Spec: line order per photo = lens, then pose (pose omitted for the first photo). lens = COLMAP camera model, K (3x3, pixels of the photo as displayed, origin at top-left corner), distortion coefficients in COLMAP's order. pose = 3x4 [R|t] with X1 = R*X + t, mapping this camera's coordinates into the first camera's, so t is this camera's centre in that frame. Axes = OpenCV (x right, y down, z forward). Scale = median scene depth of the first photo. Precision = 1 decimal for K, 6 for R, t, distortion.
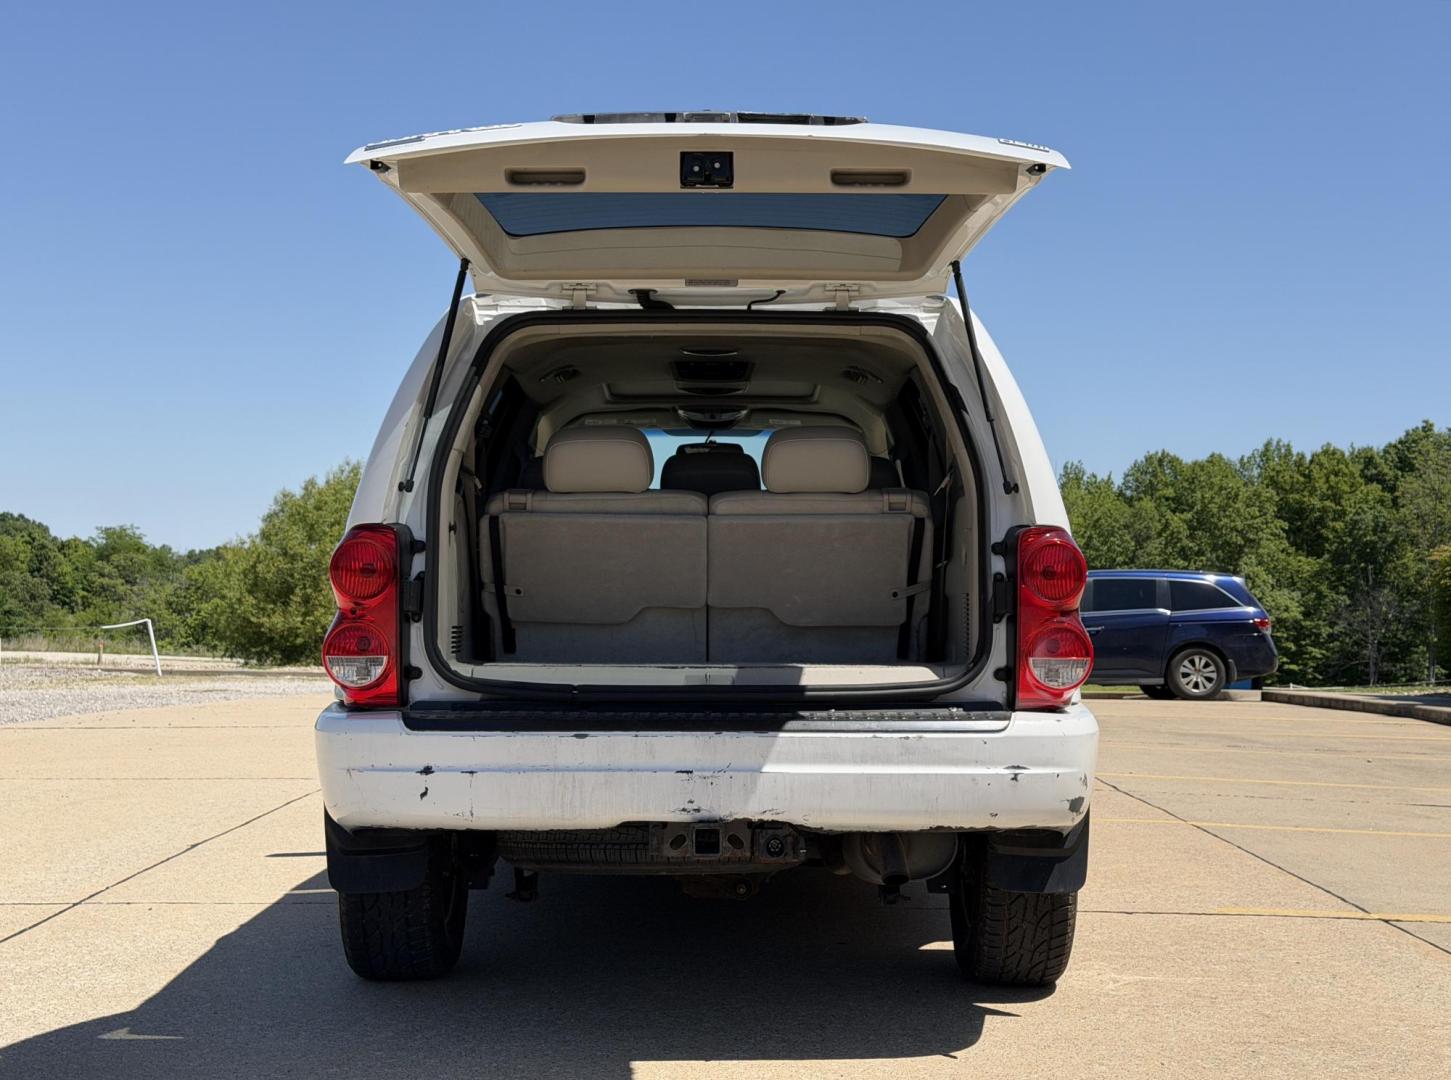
lens RADIAL K [[2096.7, 0, 723.5], [0, 2096.7, 531.3], [0, 0, 1]] dist [0.111434, 0.033659]
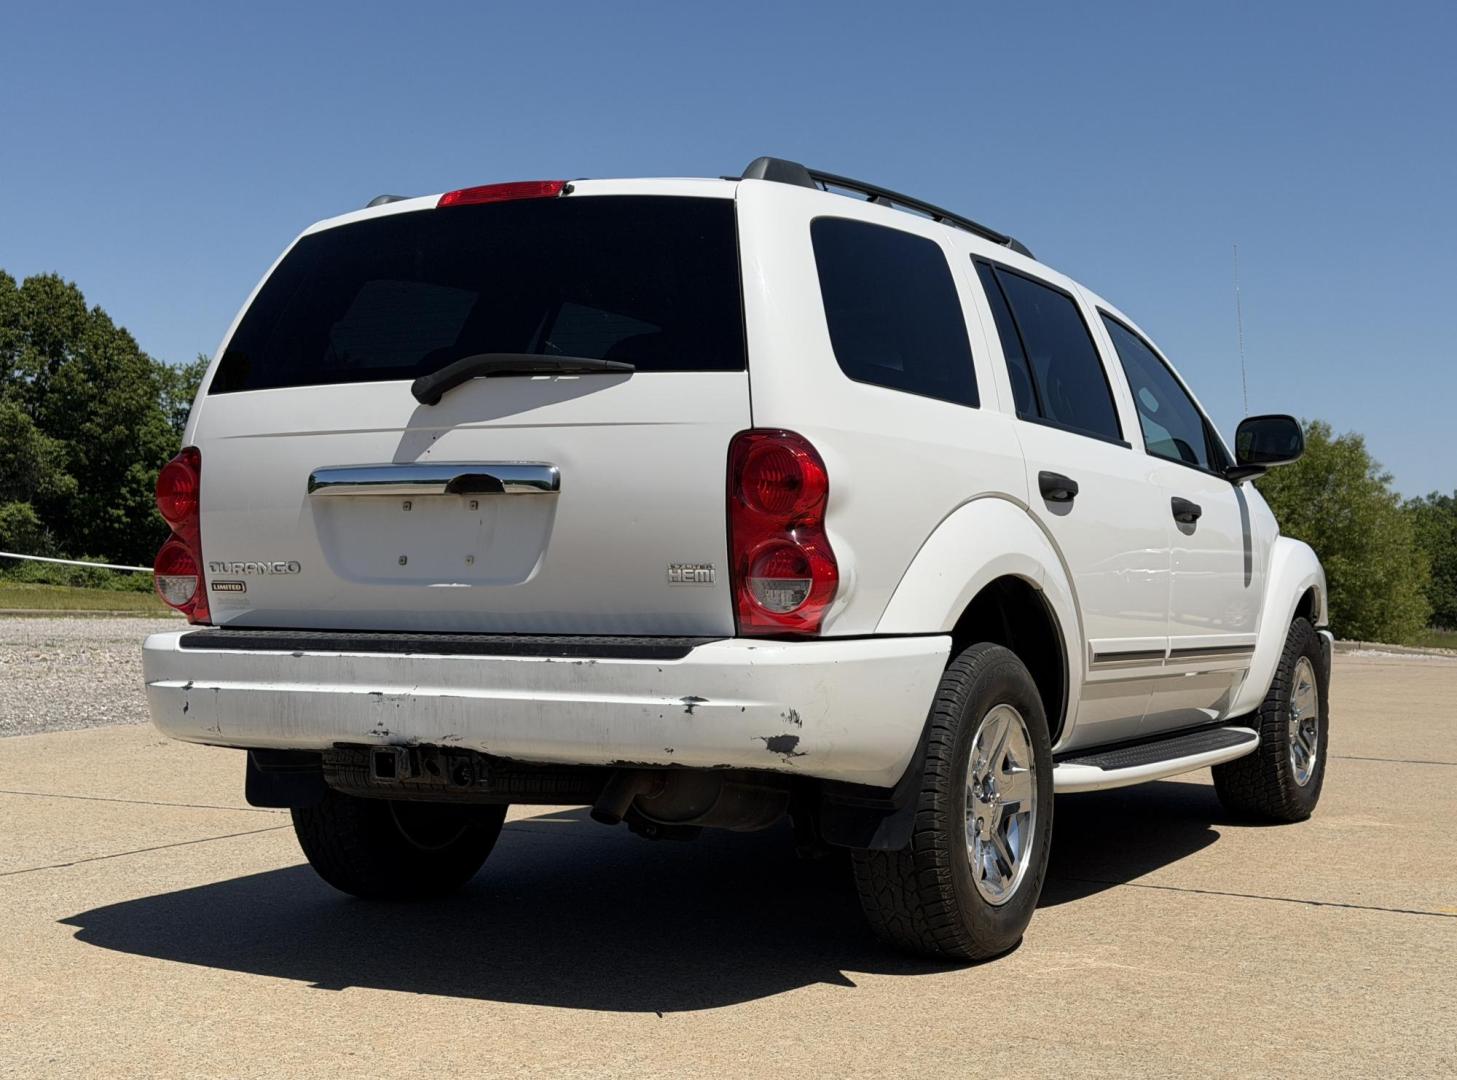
lens RADIAL K [[2105.3, 0, 726.5], [0, 2105.3, 531.3], [0, 0, 1]] dist [0.111434, 0.033659]
pose [[0.872930, -0.009613, -0.487751, 0.399502], [0.015308, 0.999853, 0.007691, 0.023259], [0.487606, -0.014181, 0.872949, 0.152649]]
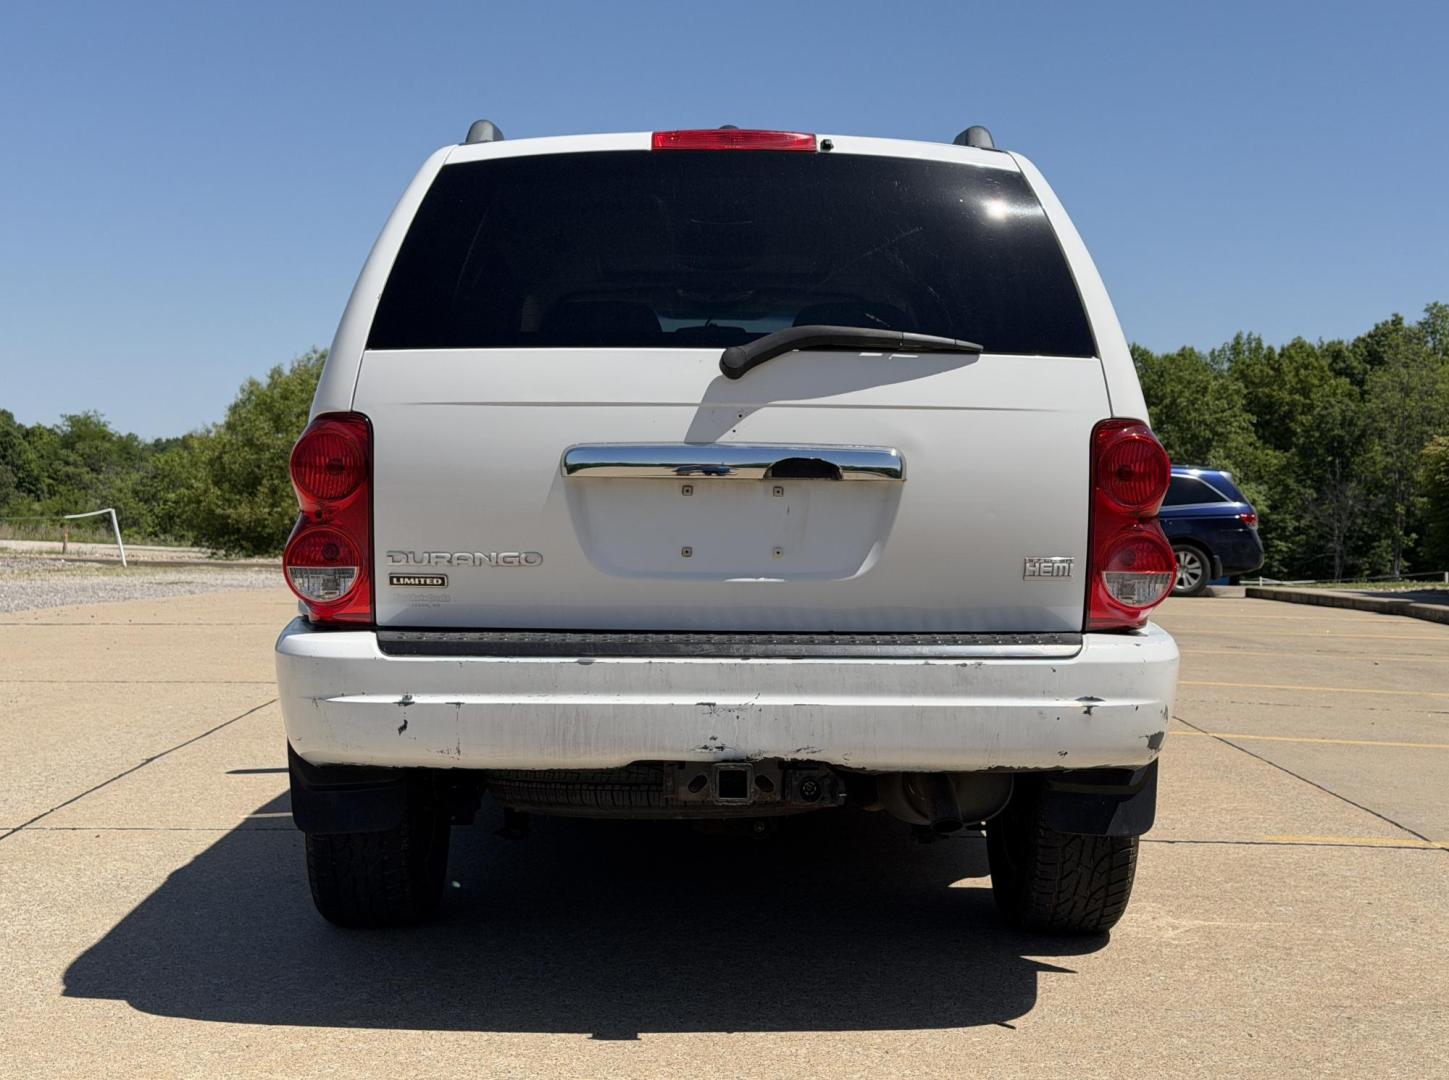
lens RADIAL K [[2090.9, 0, 724.5], [0, 2090.9, 540.0], [0, 0, 1]] dist [0.133305, -0.098210]
pose [[0.999875, 0.003705, 0.015395, -0.016355], [-0.004555, 0.998442, 0.055610, -0.000161], [-0.015165, -0.055673, 0.998334, 0.098260]]
